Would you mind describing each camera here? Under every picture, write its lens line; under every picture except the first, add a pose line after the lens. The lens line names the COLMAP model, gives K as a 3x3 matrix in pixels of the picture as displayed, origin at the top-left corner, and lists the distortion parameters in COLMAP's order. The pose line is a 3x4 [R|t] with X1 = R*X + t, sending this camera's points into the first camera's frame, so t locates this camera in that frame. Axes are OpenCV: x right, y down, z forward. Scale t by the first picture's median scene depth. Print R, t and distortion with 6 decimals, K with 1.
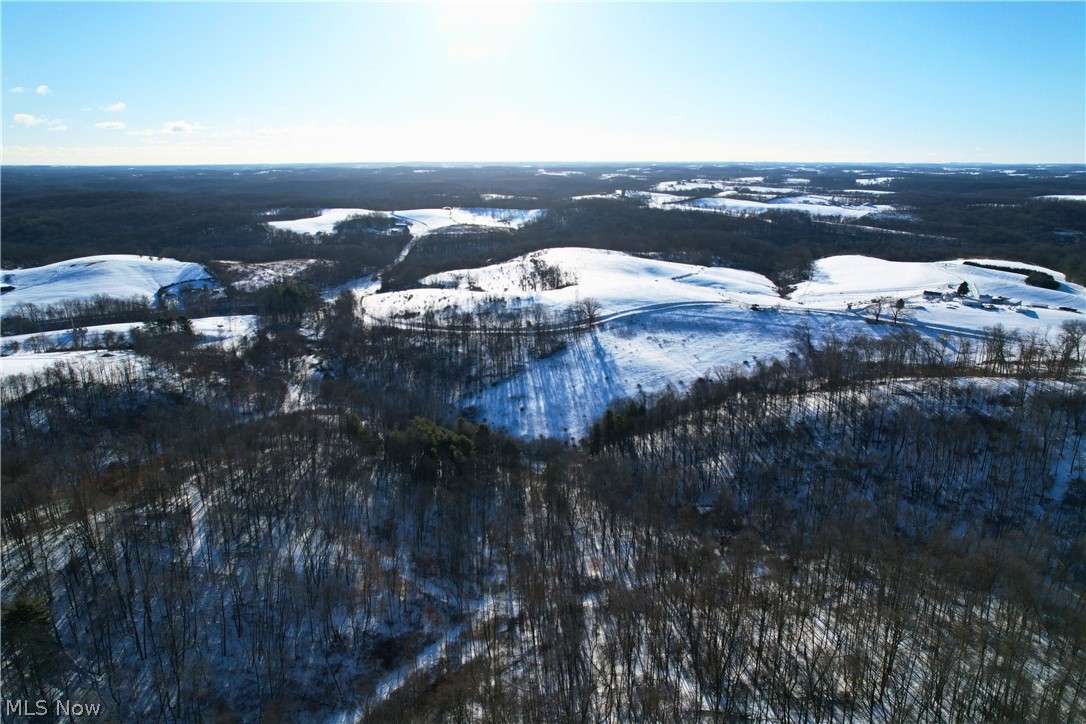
lens RADIAL K [[694.6, 0, 539.9], [0, 694.6, 361.1], [0, 0, 1]] dist [-0.073331, 0.067623]
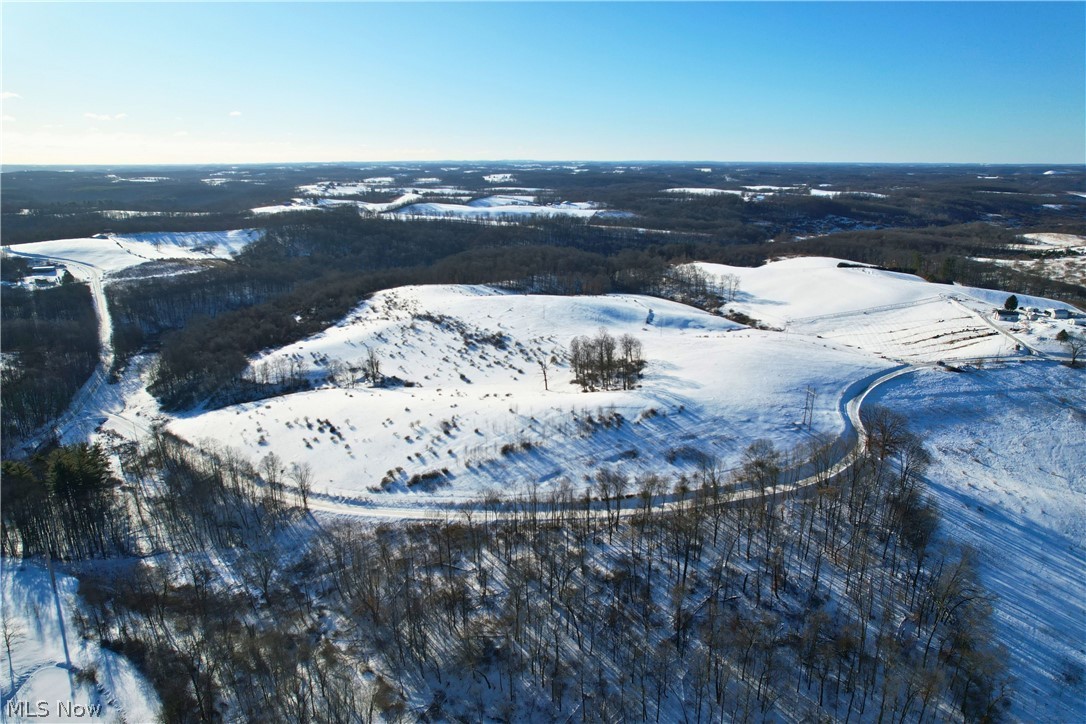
lens RADIAL K [[694.6, 0, 538.4], [0, 694.6, 358.7], [0, 0, 1]] dist [-0.073331, 0.067623]
pose [[0.832952, -0.154021, 0.531478, -0.301907], [0.155838, 0.986899, 0.041766, -0.129819], [-0.530948, 0.048035, 0.846042, 0.438742]]
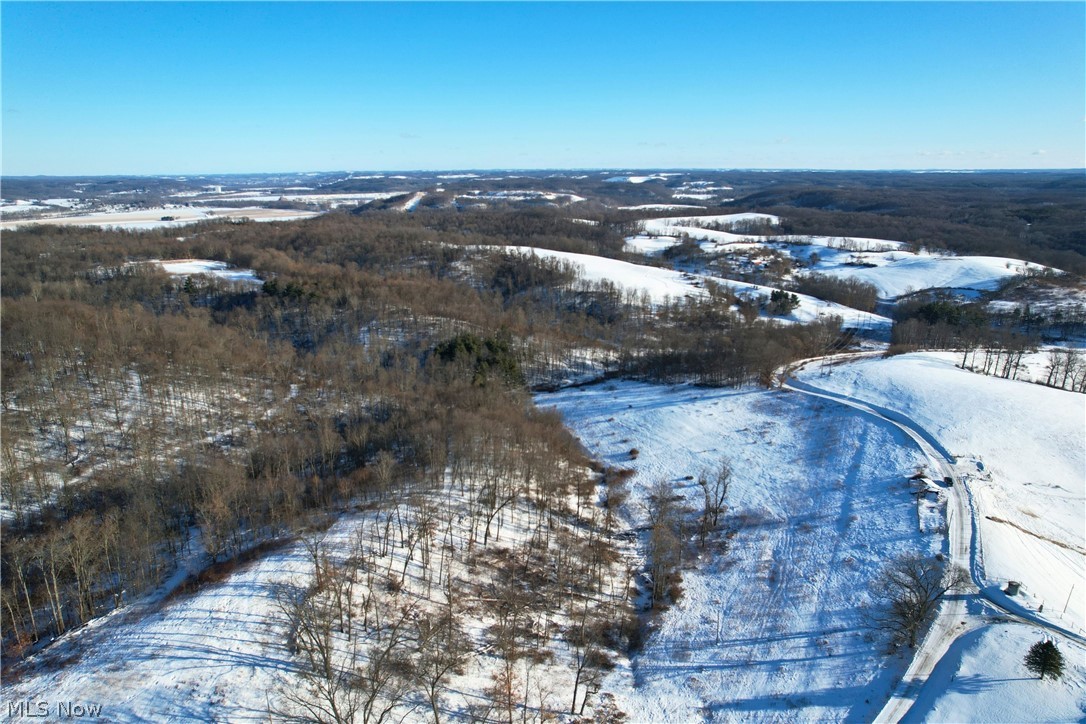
lens RADIAL K [[694.6, 0, 541.9], [0, 694.6, 365.7], [0, 0, 1]] dist [-0.073331, 0.067623]
pose [[-0.153722, 0.277489, -0.948351, 0.550488], [-0.272415, 0.910663, 0.310619, -0.157606], [0.949821, 0.306094, -0.064397, 0.529032]]
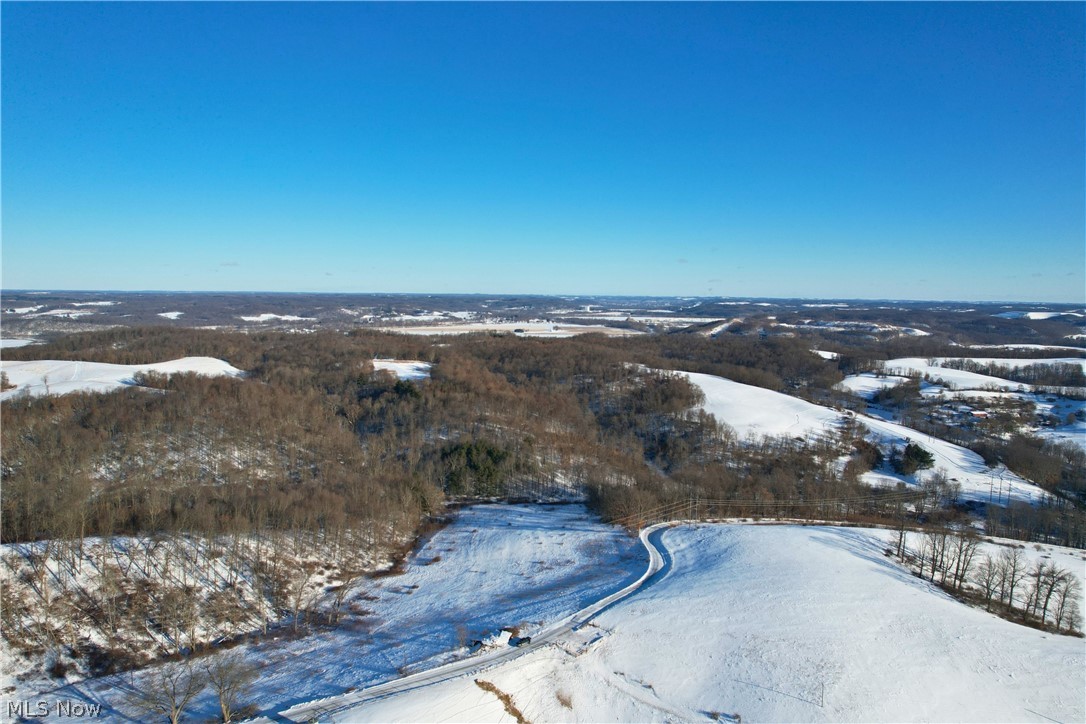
lens RADIAL K [[694.6, 0, 541.5], [0, 694.6, 365.6], [0, 0, 1]] dist [-0.073331, 0.067623]
pose [[-0.634993, 0.076216, -0.768749, 0.433832], [-0.229061, 0.931794, 0.281587, -0.251662], [0.737777, 0.354896, -0.574224, 0.845078]]
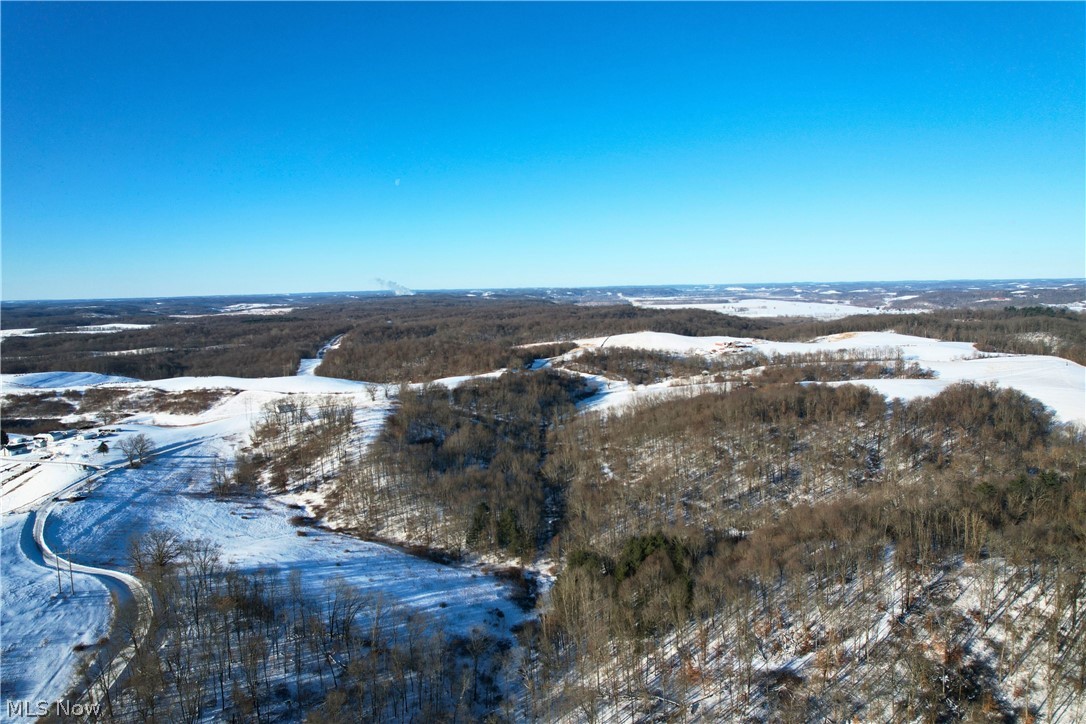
lens RADIAL K [[694.6, 0, 539.7], [0, 694.6, 359.6], [0, 0, 1]] dist [-0.073331, 0.067623]
pose [[-0.528425, -0.078517, 0.845341, -0.374615], [0.260647, 0.932623, 0.249555, -0.184446], [-0.807979, 0.352207, -0.472356, 0.626218]]
